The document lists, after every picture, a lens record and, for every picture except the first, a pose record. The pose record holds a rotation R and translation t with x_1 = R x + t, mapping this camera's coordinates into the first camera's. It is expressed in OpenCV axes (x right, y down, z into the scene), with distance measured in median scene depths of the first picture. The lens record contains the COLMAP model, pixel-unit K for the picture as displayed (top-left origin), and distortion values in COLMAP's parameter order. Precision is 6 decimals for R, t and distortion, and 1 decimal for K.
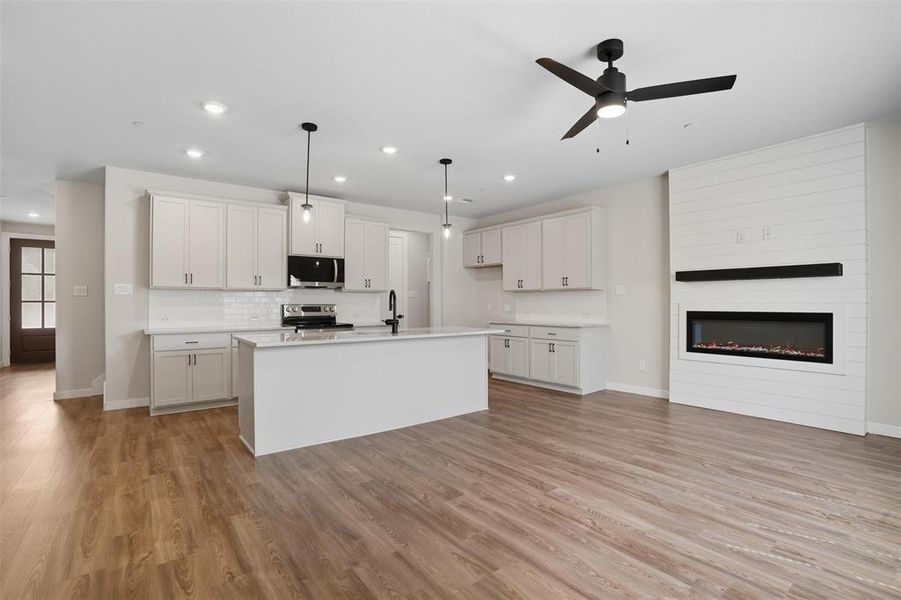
lens RADIAL K [[417.6, 0, 453.9], [0, 417.6, 298.7], [0, 0, 1]] dist [-0.030912, 0.006006]
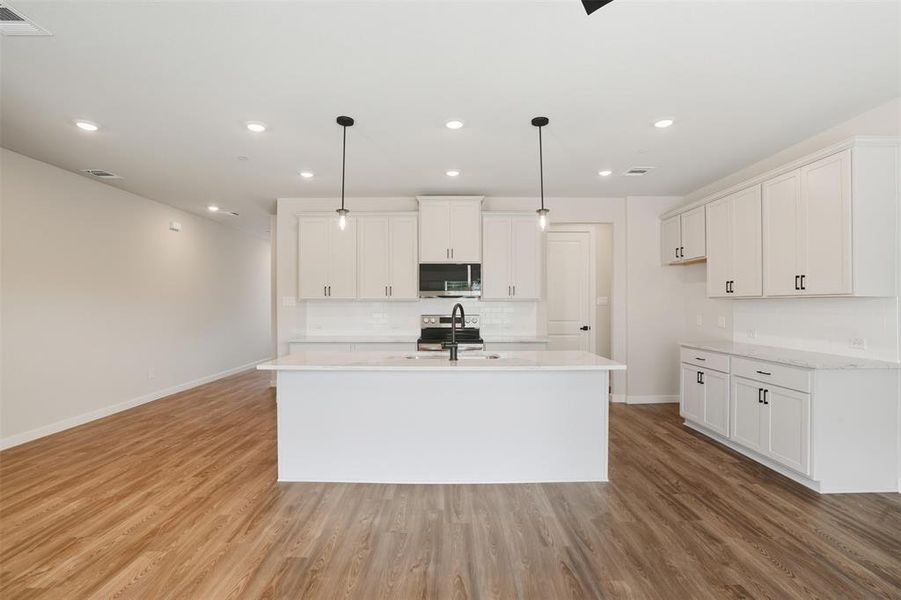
lens RADIAL K [[417.6, 0, 450.3], [0, 417.6, 302.9], [0, 0, 1]] dist [-0.030912, 0.006006]
pose [[0.793293, 0.001224, -0.608839, 0.246677], [0.004100, 0.999965, 0.007353, -0.021218], [0.608826, -0.008330, 0.793260, 0.286329]]
